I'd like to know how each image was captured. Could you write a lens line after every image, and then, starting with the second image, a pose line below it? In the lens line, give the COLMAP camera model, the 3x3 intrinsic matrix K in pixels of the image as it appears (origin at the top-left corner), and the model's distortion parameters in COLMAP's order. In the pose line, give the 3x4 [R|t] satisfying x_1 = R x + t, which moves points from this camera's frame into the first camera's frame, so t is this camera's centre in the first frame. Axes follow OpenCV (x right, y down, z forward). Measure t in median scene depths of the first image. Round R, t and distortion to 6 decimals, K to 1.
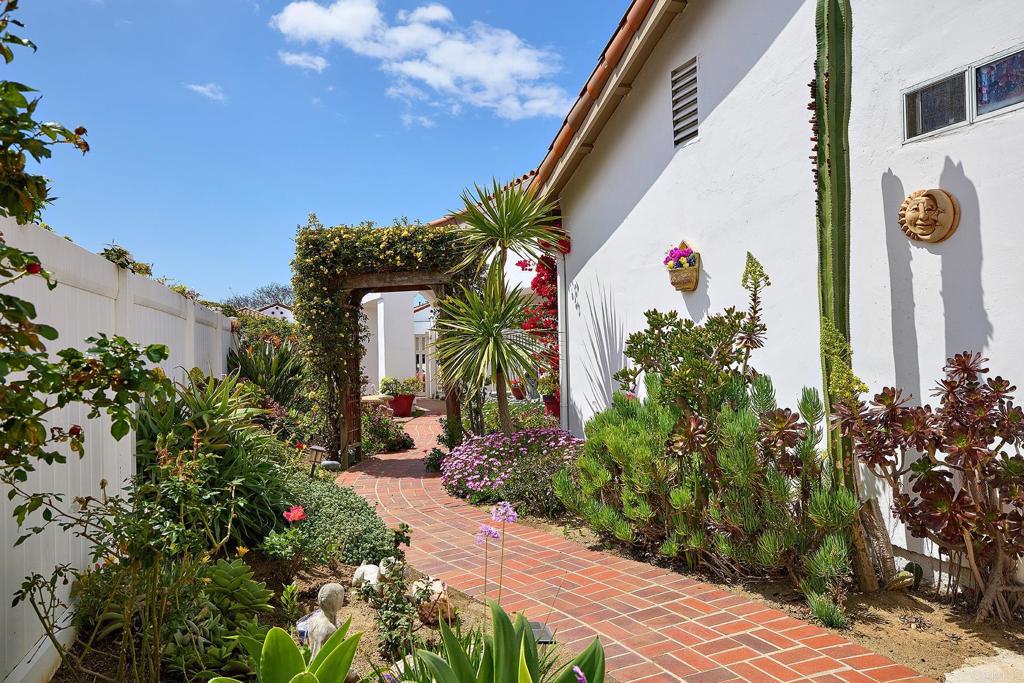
lens RADIAL K [[723.2, 0, 512.0], [0, 723.2, 341.5], [0, 0, 1]] dist [0.004369, -0.000400]
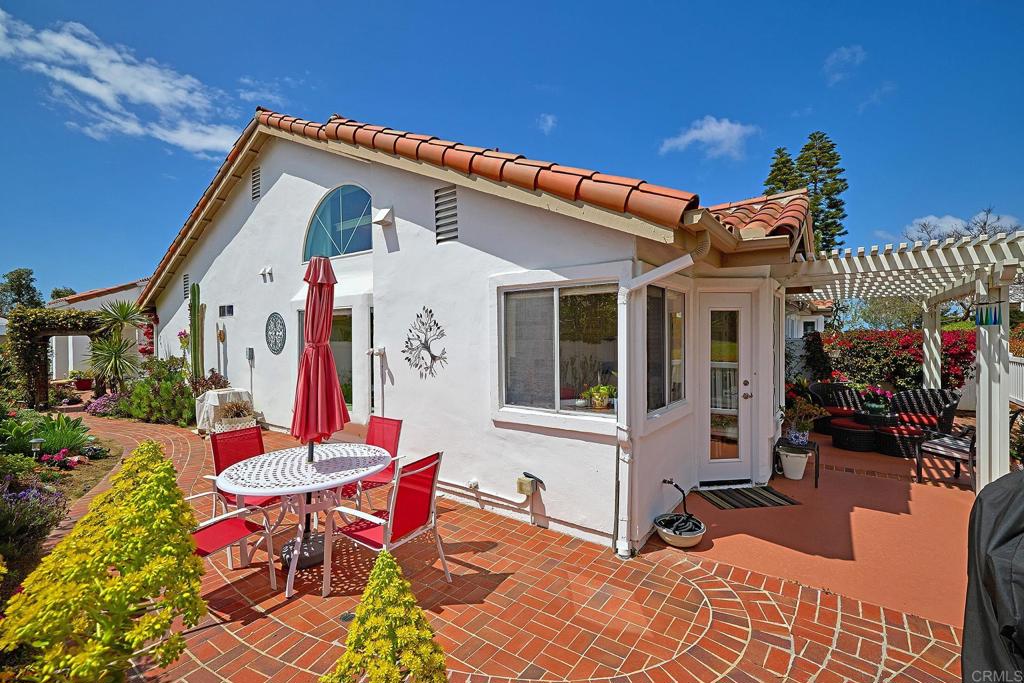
lens RADIAL K [[444.9, 0, 512.0], [0, 444.9, 341.5], [0, 0, 1]] dist [0.001221, 0.000557]
pose [[0.841680, 0.008400, 0.539912, 0.292398], [-0.013607, 0.999891, 0.005655, -0.085931], [-0.539806, -0.012106, 0.841702, -1.088965]]
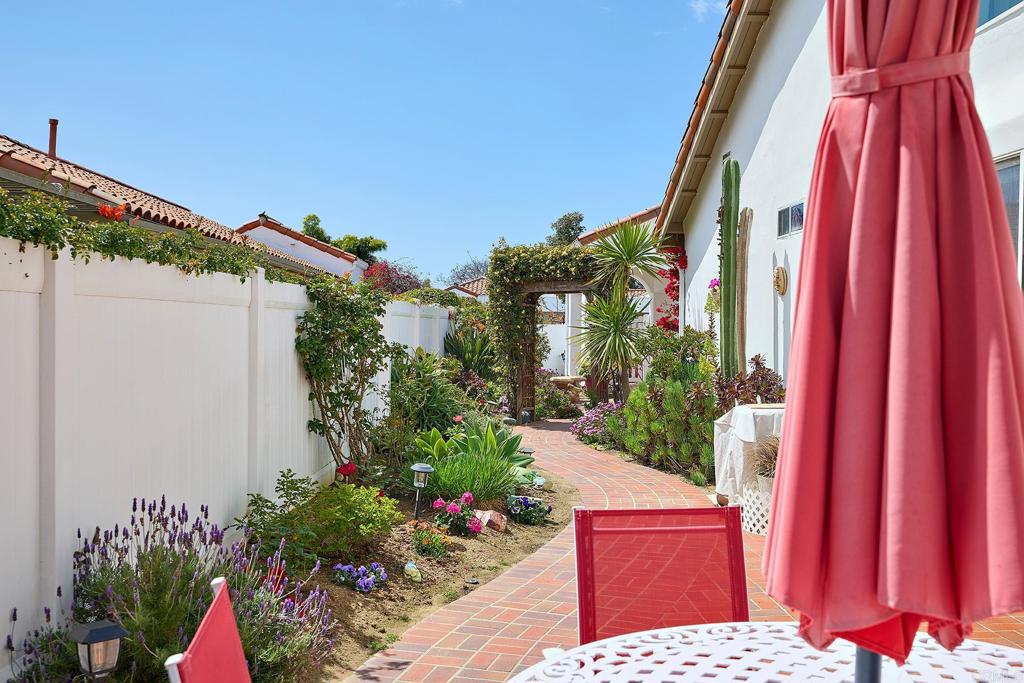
lens RADIAL K [[987.5, 0, 512.0], [0, 987.5, 341.5], [0, 0, 1]] dist [-0.006835, -0.000608]
pose [[0.945738, 0.032581, -0.323293, 0.363271], [-0.024303, 0.999266, 0.029611, -0.036386], [0.324020, -0.020147, 0.945836, -0.786025]]
